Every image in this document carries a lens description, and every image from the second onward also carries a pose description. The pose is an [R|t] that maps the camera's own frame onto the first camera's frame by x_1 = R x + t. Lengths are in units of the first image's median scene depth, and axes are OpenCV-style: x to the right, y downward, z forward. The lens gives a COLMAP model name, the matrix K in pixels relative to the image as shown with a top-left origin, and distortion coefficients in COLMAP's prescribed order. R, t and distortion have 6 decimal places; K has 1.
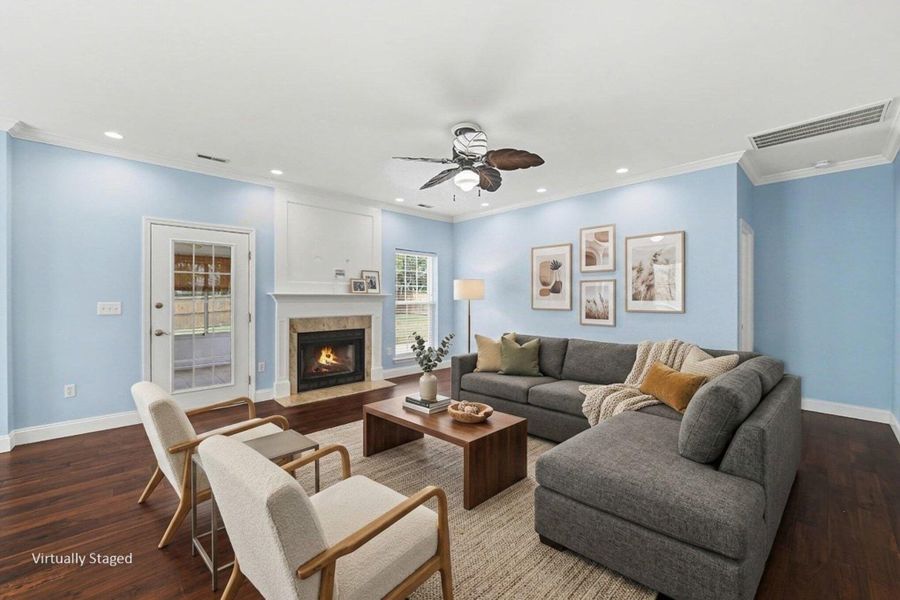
lens RADIAL K [[380.4, 0, 452.2], [0, 380.4, 296.1], [0, 0, 1]] dist [-0.001662, -0.000382]
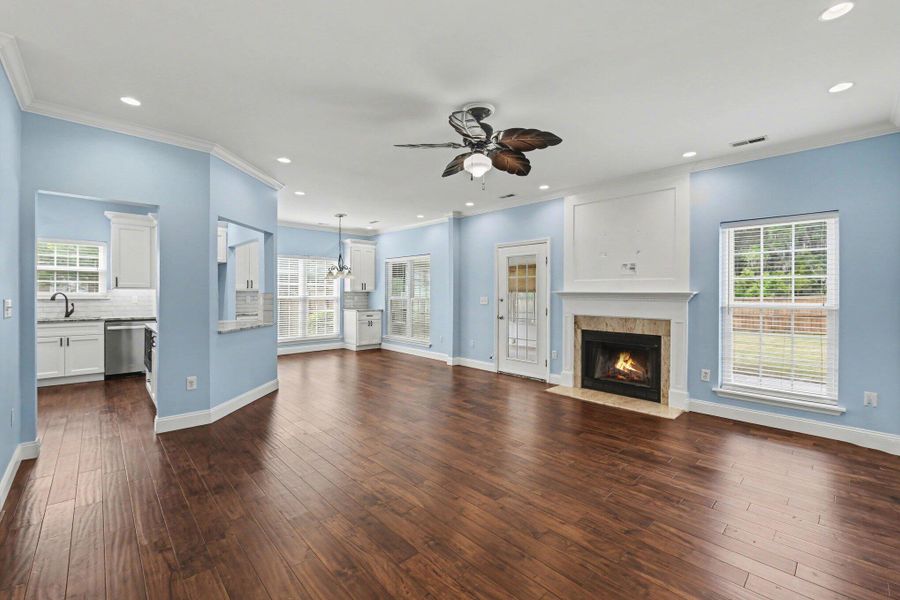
lens RADIAL K [[380.4, 0, 452.2], [0, 380.4, 296.1], [0, 0, 1]] dist [-0.001662, -0.000382]
pose [[-0.024266, 0.008399, -0.999670, 0.641159], [-0.000759, 0.999964, 0.008420, -0.002908], [0.999705, 0.000963, -0.024259, 0.677181]]
